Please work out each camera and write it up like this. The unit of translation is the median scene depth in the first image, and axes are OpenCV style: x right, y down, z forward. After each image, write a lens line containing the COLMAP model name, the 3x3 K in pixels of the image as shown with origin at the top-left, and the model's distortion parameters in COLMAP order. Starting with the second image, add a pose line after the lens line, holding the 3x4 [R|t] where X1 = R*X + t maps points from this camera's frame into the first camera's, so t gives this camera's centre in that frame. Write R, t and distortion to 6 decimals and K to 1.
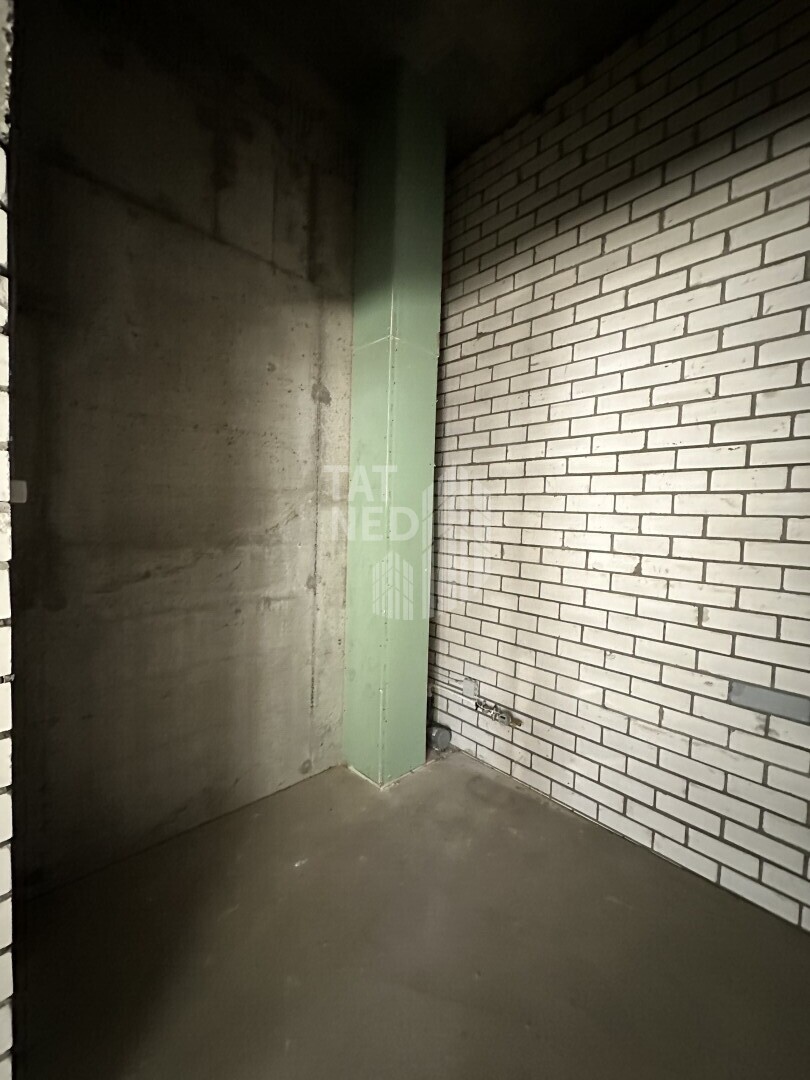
lens RADIAL K [[433.3, 0, 405.4], [0, 433.3, 541.9], [0, 0, 1]] dist [-0.000356, -0.000005]
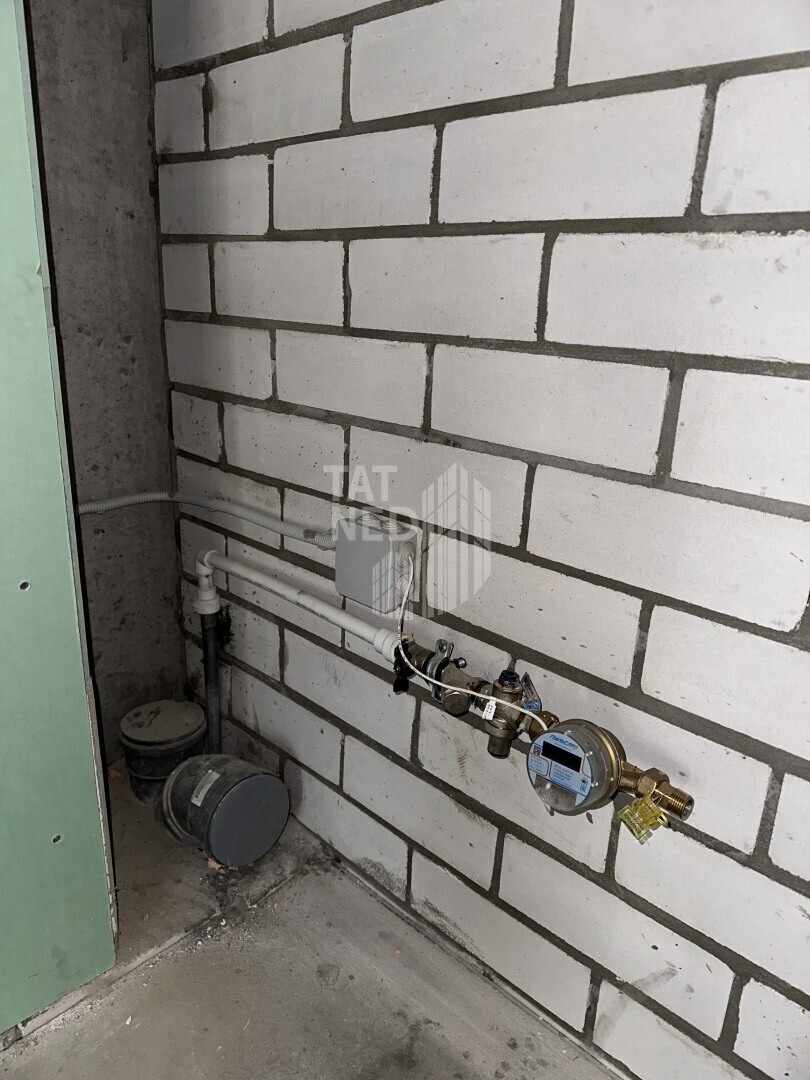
lens RADIAL K [[758.7, 0, 406.3], [0, 758.7, 541.9], [0, 0, 1]] dist [0.061515, -0.062799]
pose [[0.999174, -0.014169, 0.038098, 0.149900], [0.004007, 0.967049, 0.254557, 0.248555], [-0.040450, -0.254194, 0.966307, 0.702034]]
